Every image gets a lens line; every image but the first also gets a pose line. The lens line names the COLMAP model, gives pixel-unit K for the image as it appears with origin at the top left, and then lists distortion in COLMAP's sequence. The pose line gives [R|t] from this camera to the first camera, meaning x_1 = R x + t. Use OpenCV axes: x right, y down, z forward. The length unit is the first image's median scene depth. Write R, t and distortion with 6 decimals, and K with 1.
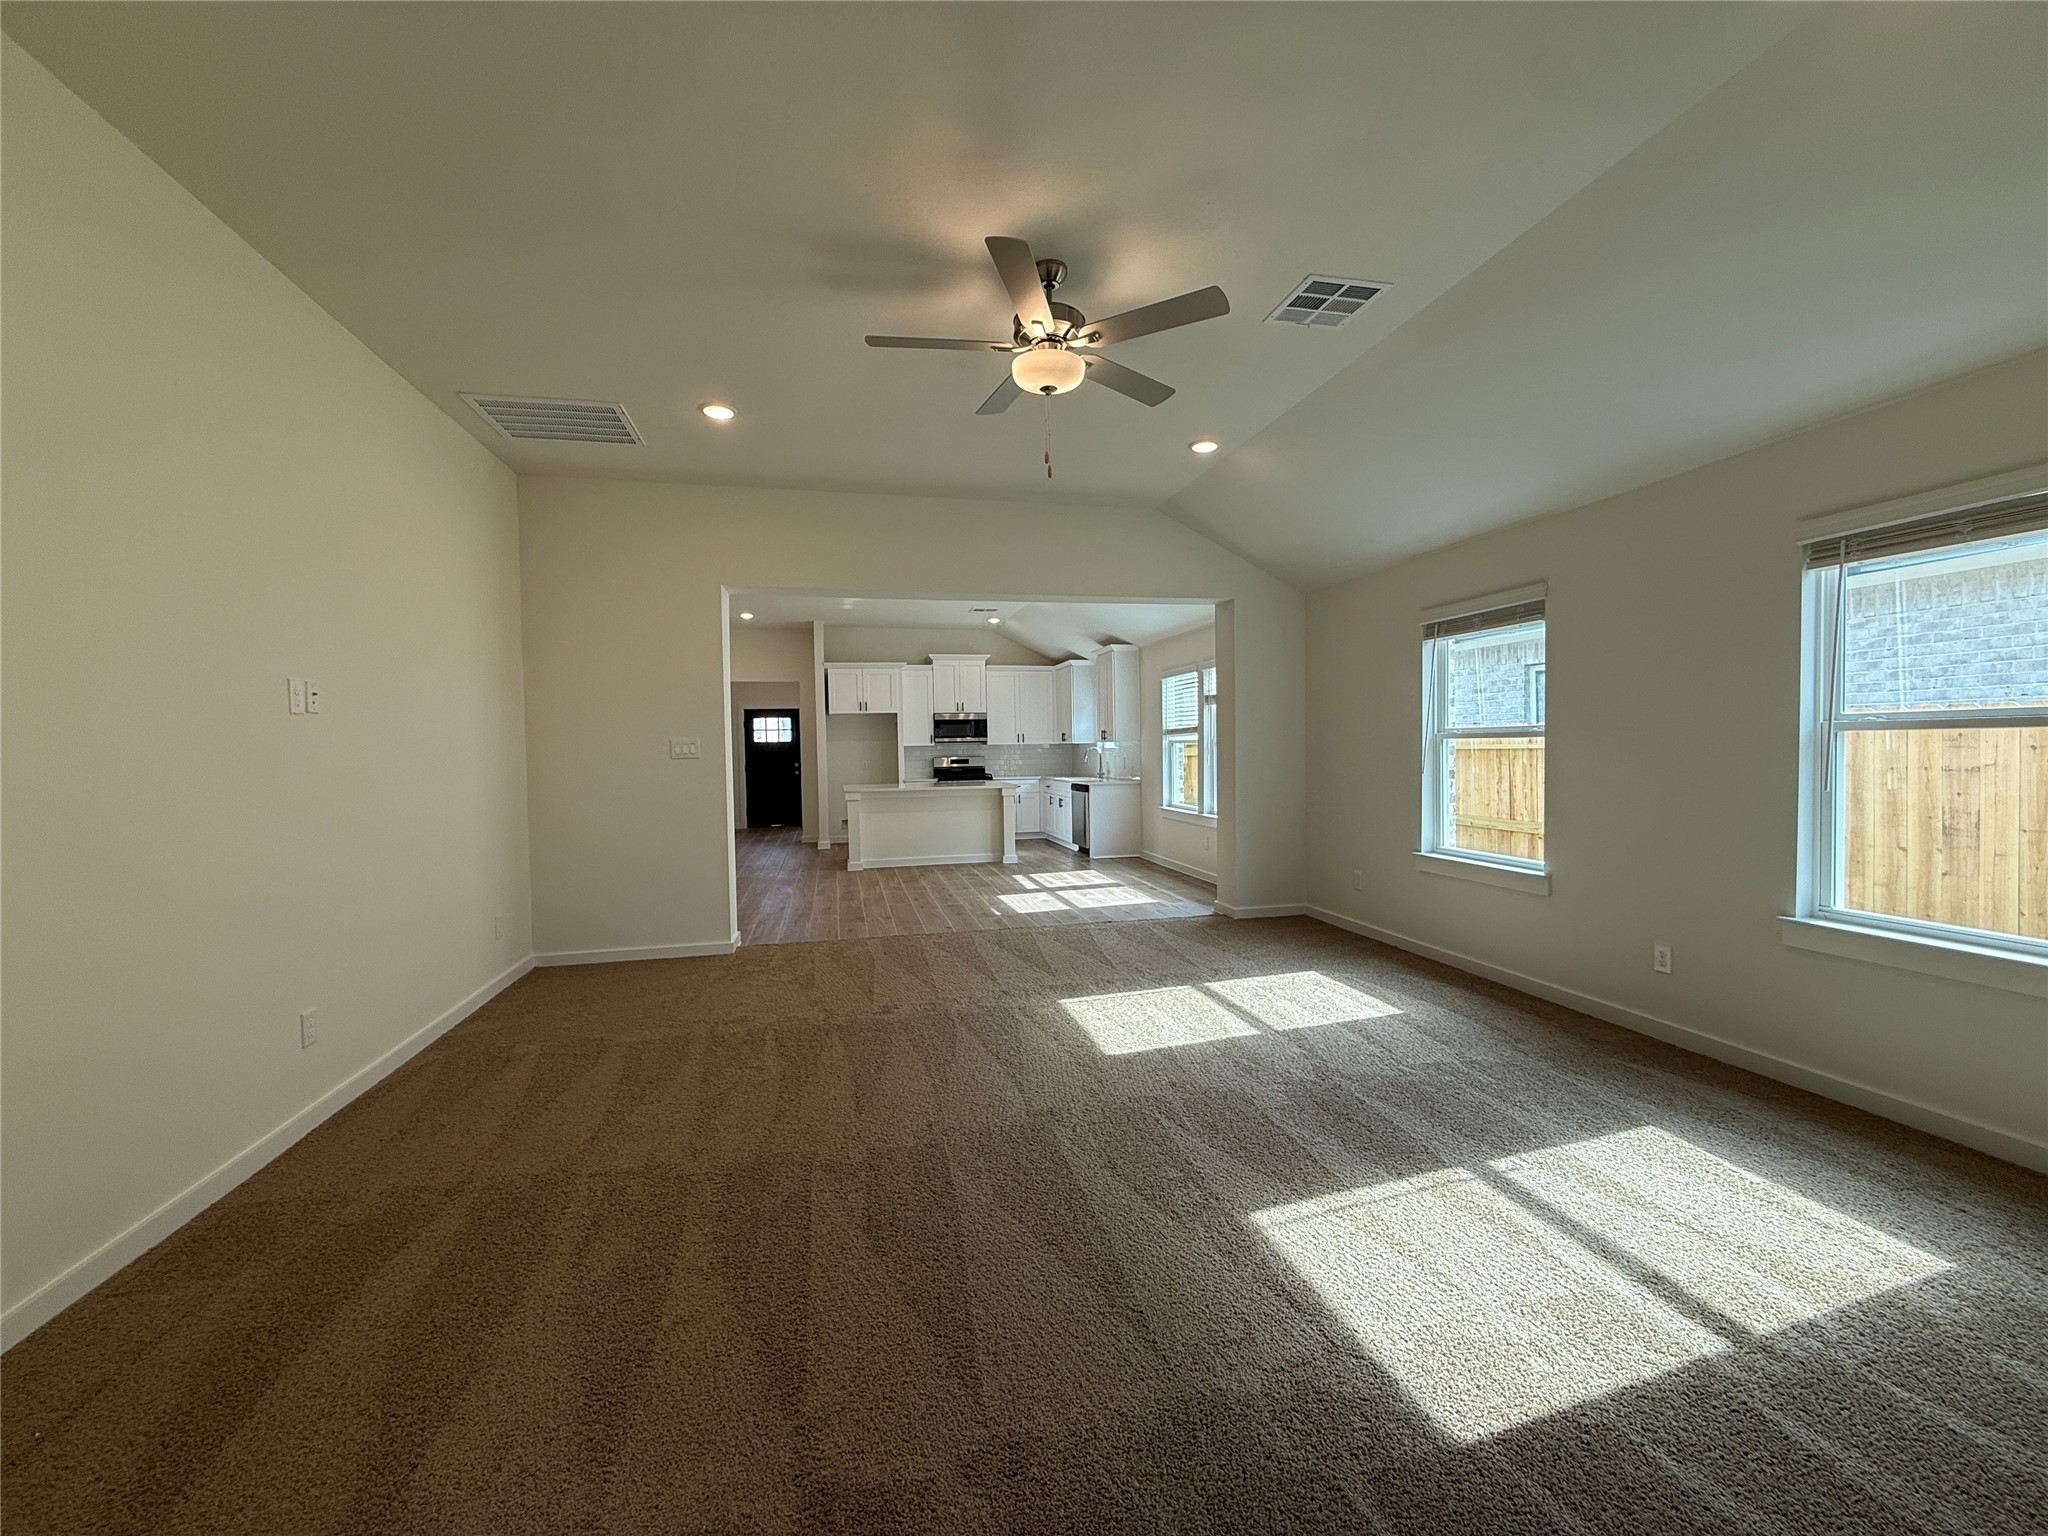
lens RADIAL K [[820.6, 0, 1021.3], [0, 820.6, 766.5], [0, 0, 1]] dist [0.000366, 0.000645]
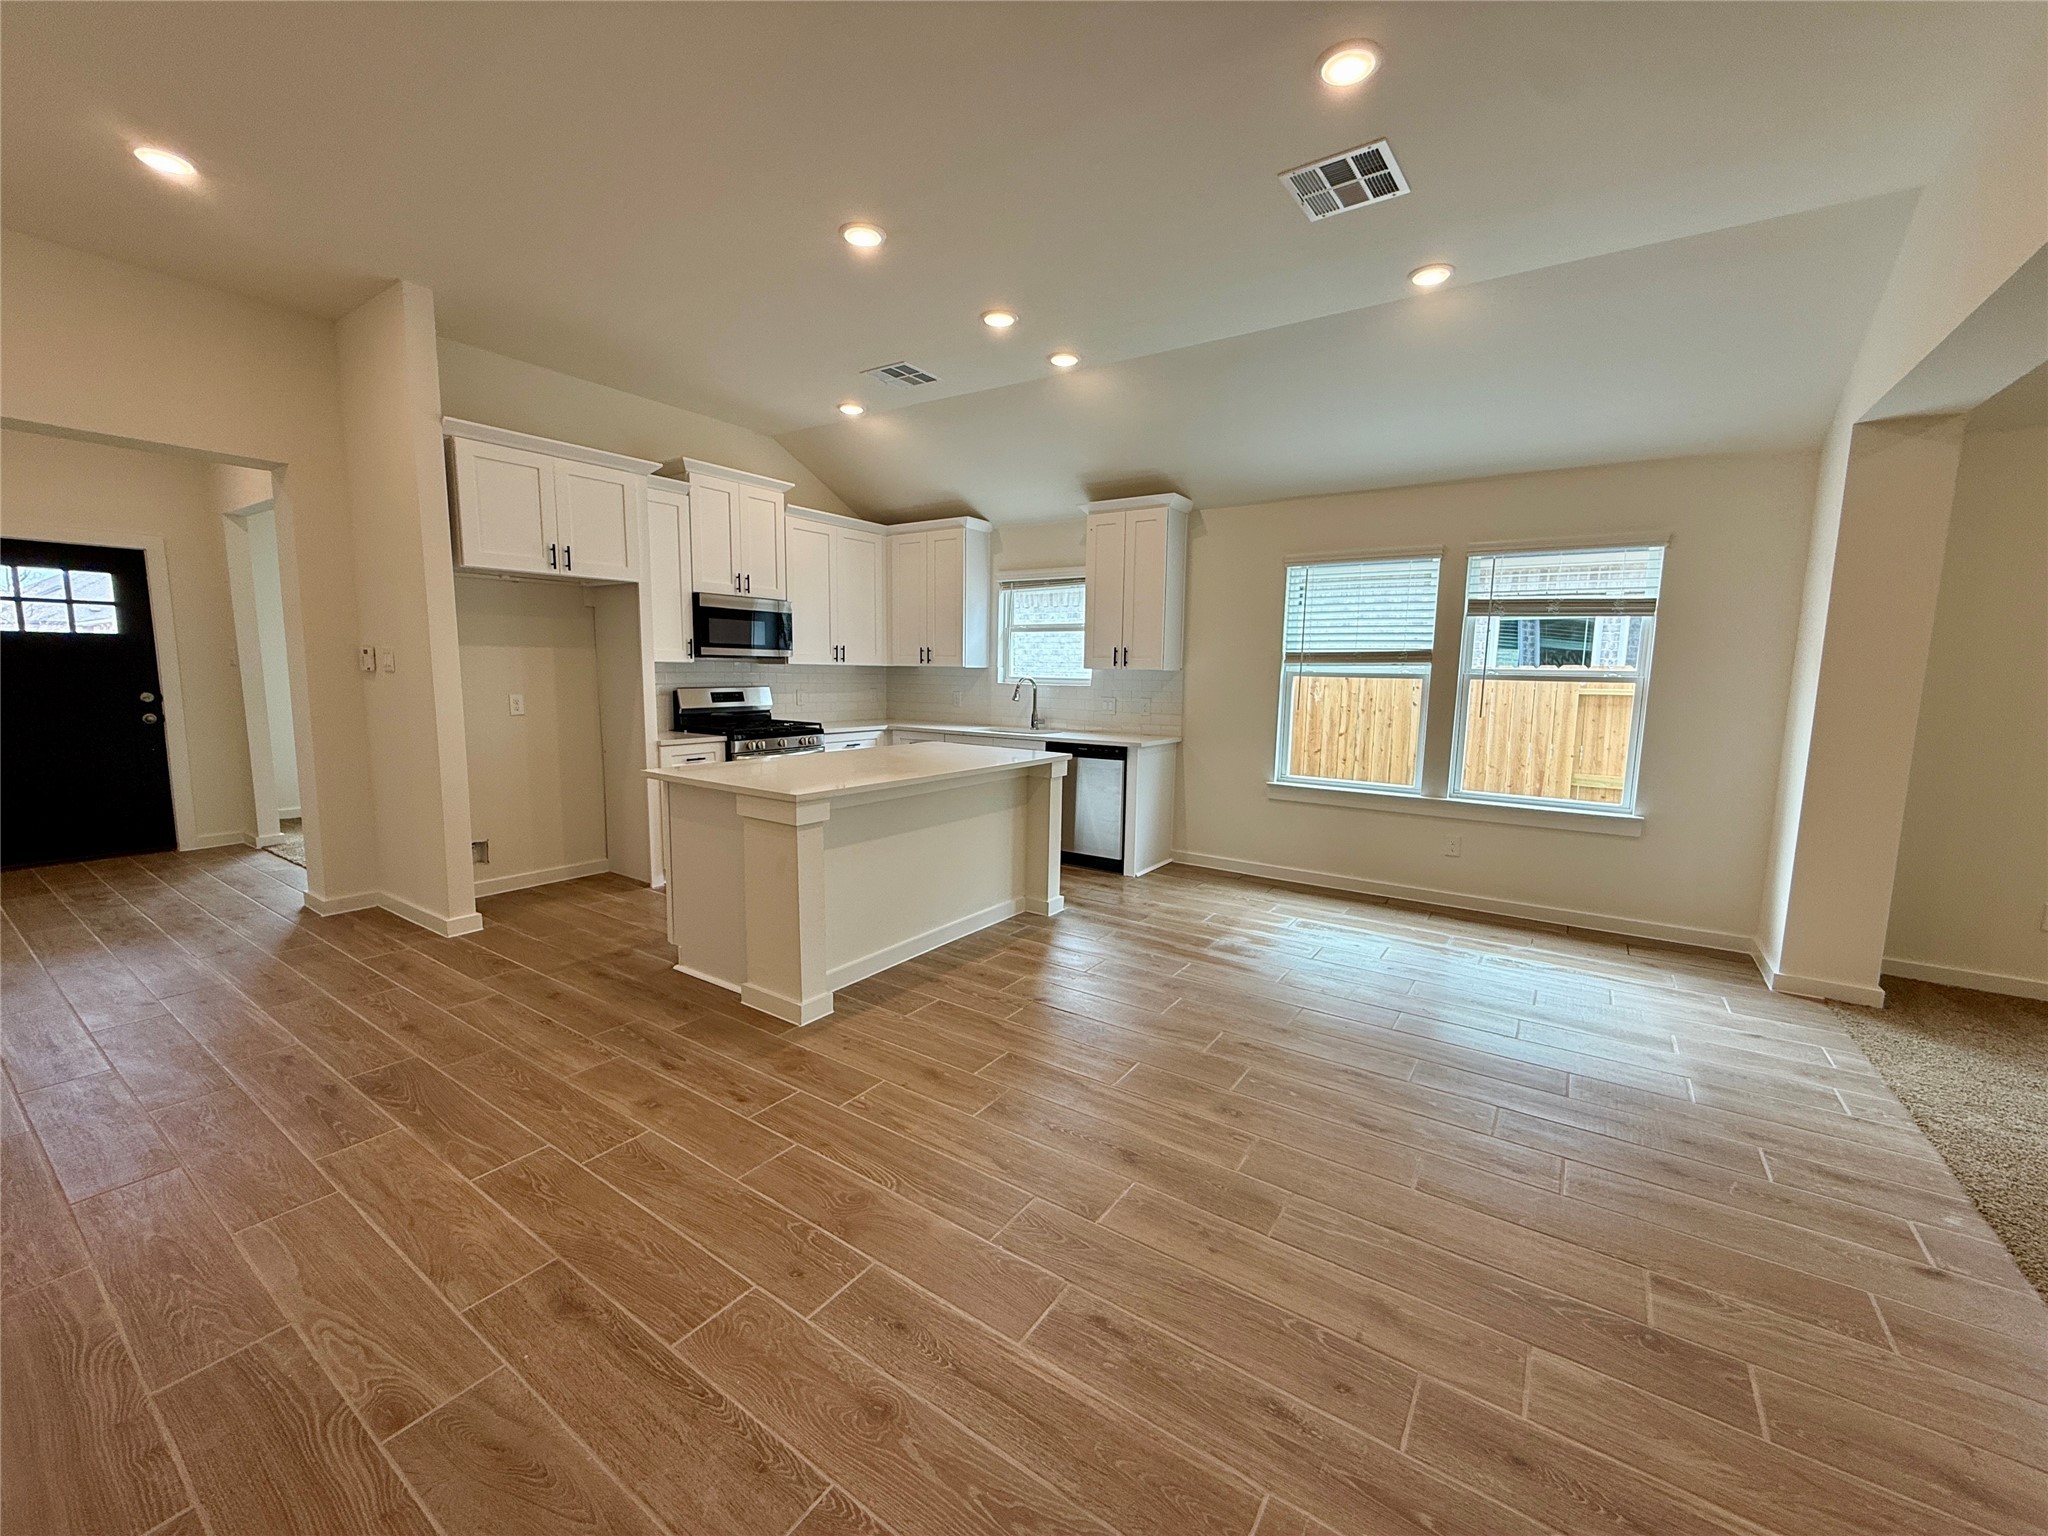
lens RADIAL K [[820.6, 0, 1021.3], [0, 820.6, 766.5], [0, 0, 1]] dist [0.000366, 0.000645]
pose [[0.736437, -0.054293, 0.674323, -0.674415], [-0.011381, 0.995639, 0.092592, -0.028945], [-0.676410, -0.075863, 0.732608, 1.254751]]
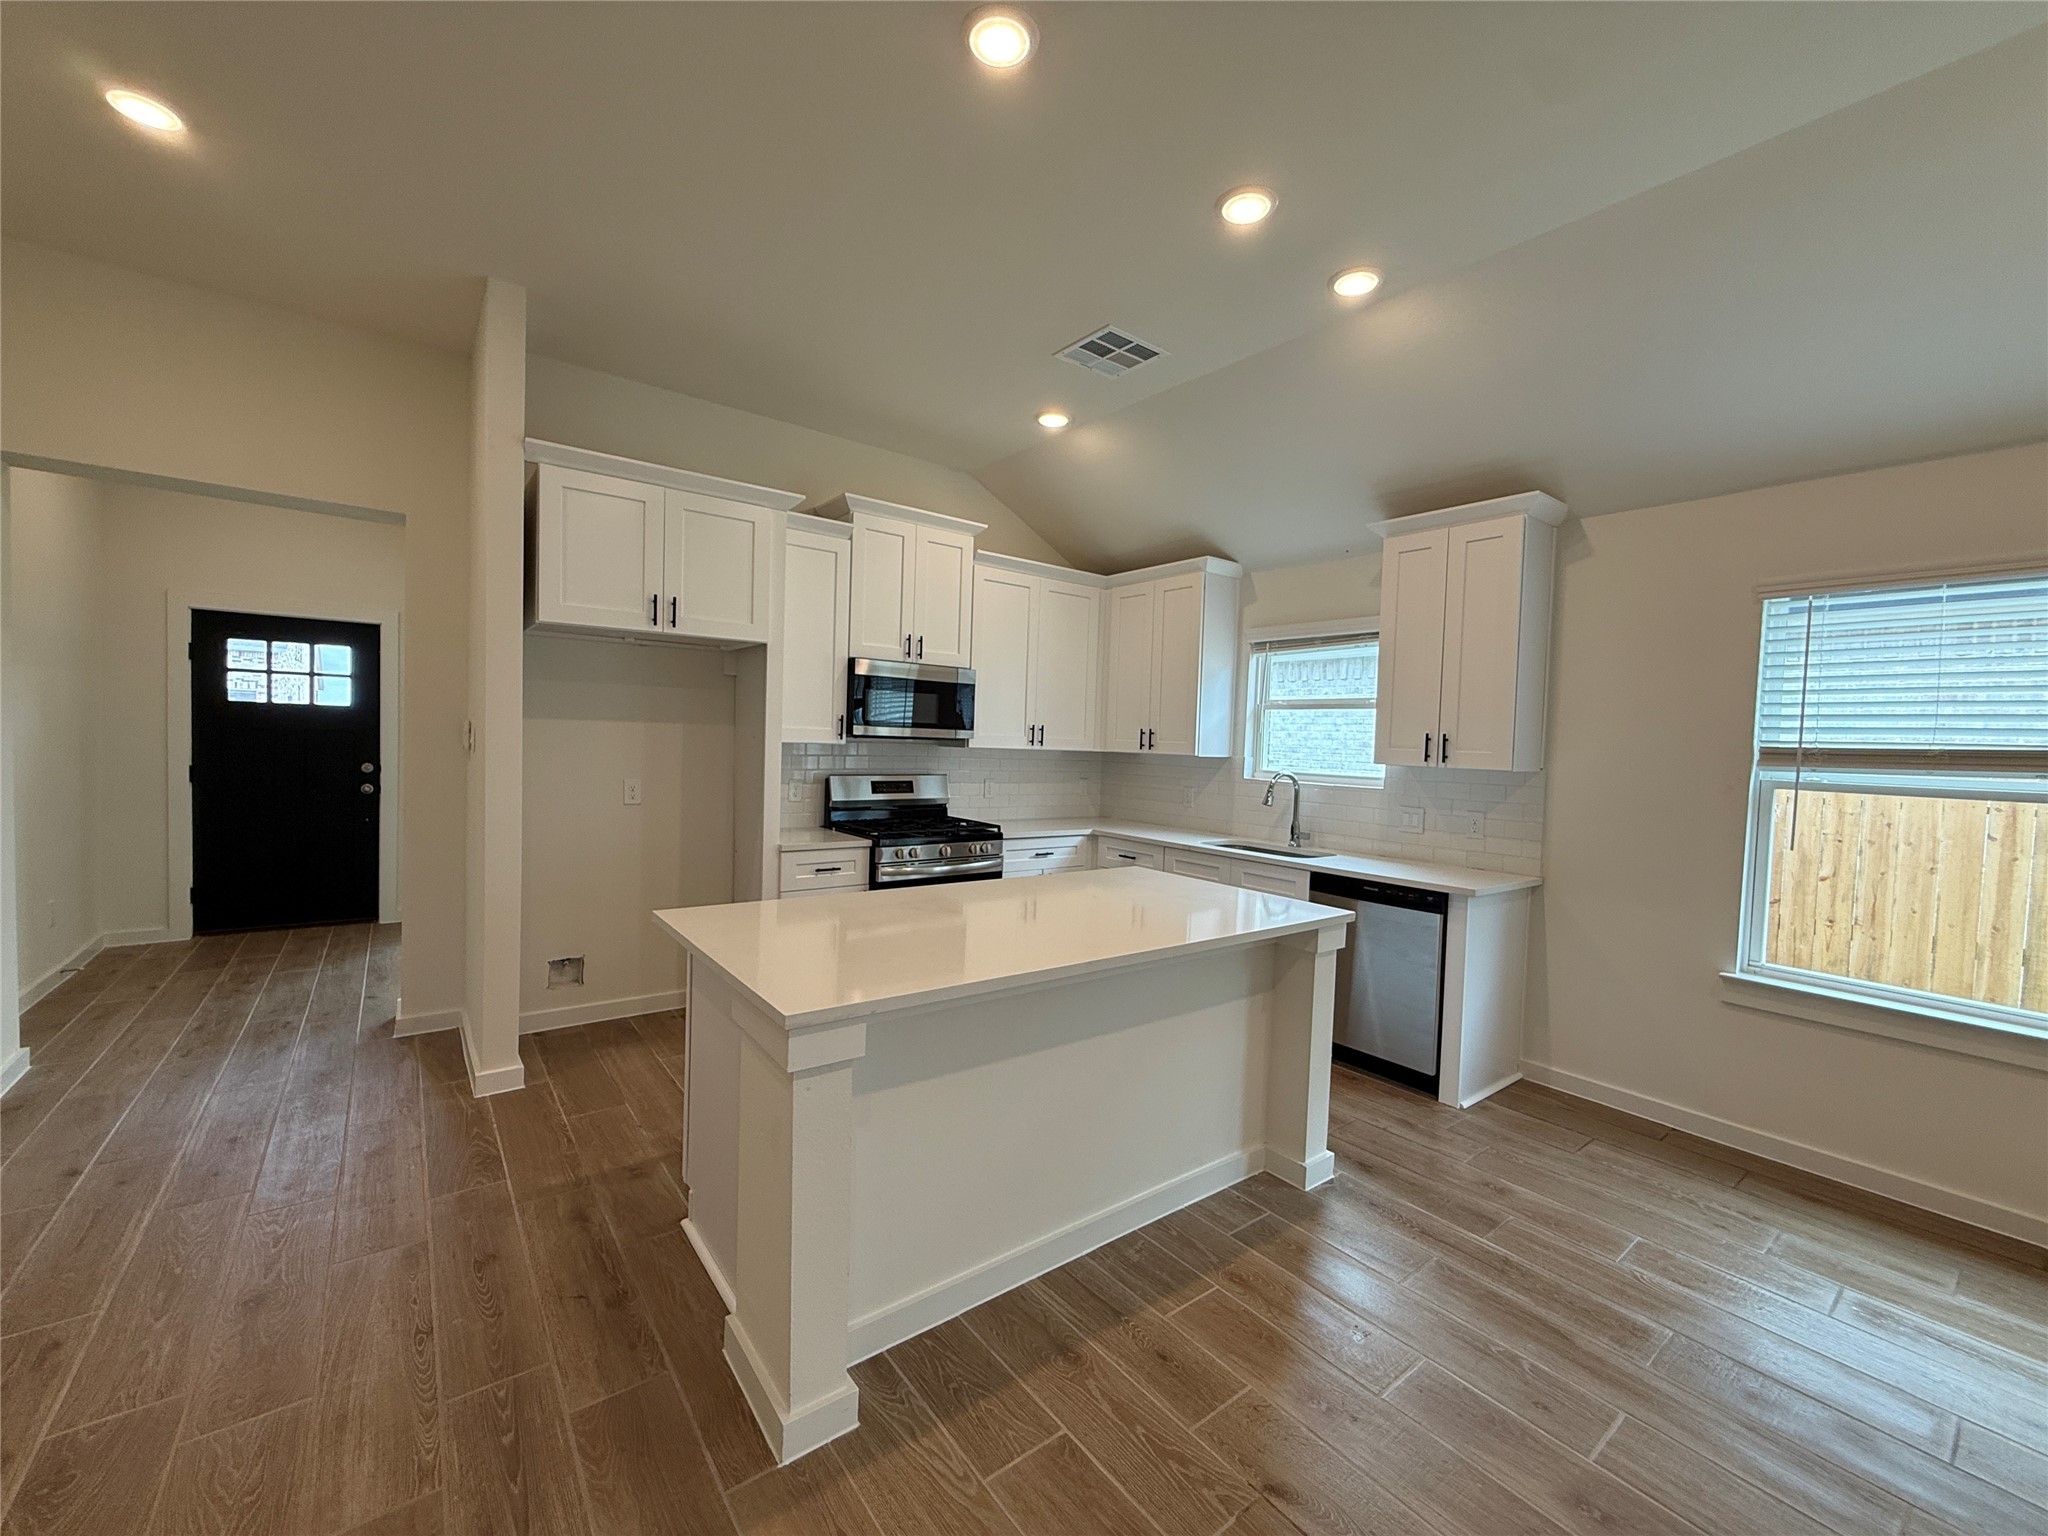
lens RADIAL K [[820.6, 0, 1021.3], [0, 820.6, 766.5], [0, 0, 1]] dist [0.000366, 0.000645]
pose [[0.909412, 0.033474, 0.414548, -0.441539], [-0.039490, 0.999202, 0.005947, -0.049702], [-0.414018, -0.021779, 0.910008, 1.490027]]
